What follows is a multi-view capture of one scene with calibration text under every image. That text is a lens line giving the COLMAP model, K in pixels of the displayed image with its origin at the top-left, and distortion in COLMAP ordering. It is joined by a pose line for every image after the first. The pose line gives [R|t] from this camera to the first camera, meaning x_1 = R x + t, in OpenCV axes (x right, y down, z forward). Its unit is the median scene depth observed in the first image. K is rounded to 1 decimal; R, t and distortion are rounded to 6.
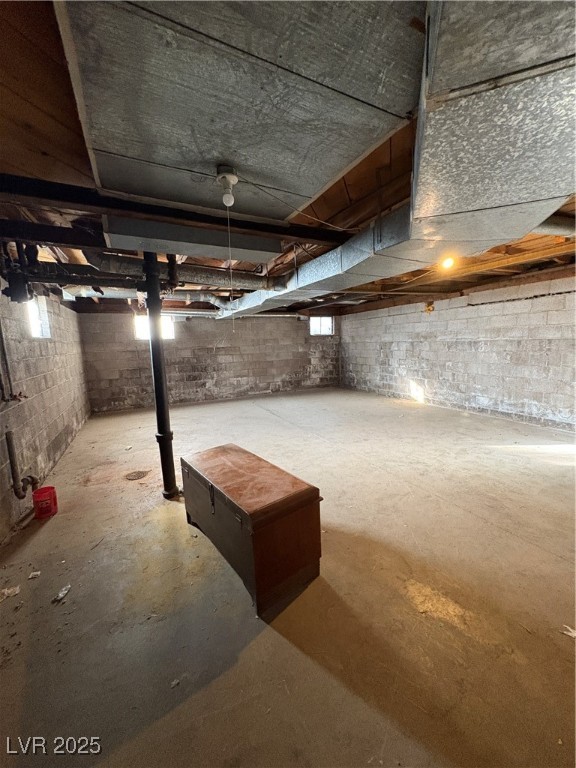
lens RADIAL K [[305.6, 0, 287.9], [0, 305.6, 384.0], [0, 0, 1]] dist [-0.000261, 0.000711]
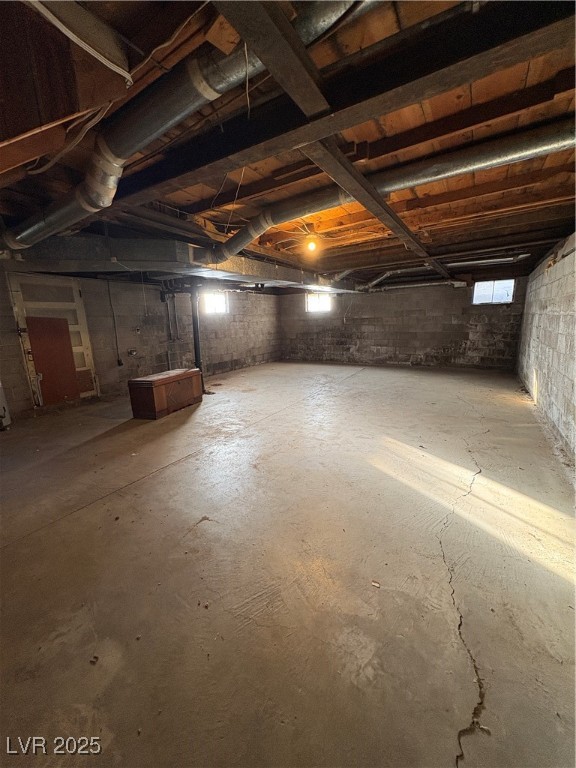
lens RADIAL K [[305.6, 0, 288.2], [0, 305.6, 383.3], [0, 0, 1]] dist [-0.000261, 0.000711]
pose [[0.532028, 0.189462, -0.825258, 0.615723], [-0.103901, 0.981887, 0.158438, -0.032304], [0.840328, 0.001452, 0.542077, 0.140160]]
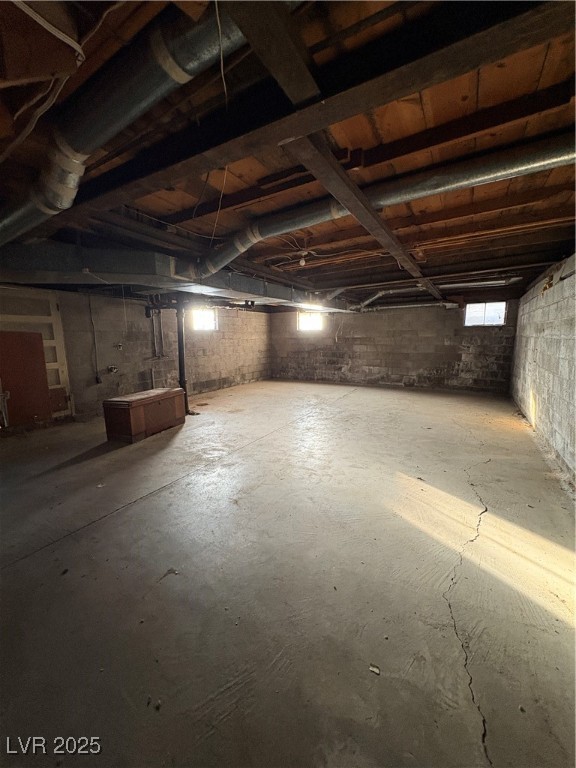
lens RADIAL K [[305.6, 0, 288.2], [0, 305.6, 382.7], [0, 0, 1]] dist [-0.000261, 0.000711]
pose [[0.551891, 0.148479, -0.820592, 0.589777], [-0.119727, 0.987935, 0.098235, -0.036302], [0.825277, 0.044032, 0.563009, 0.163040]]
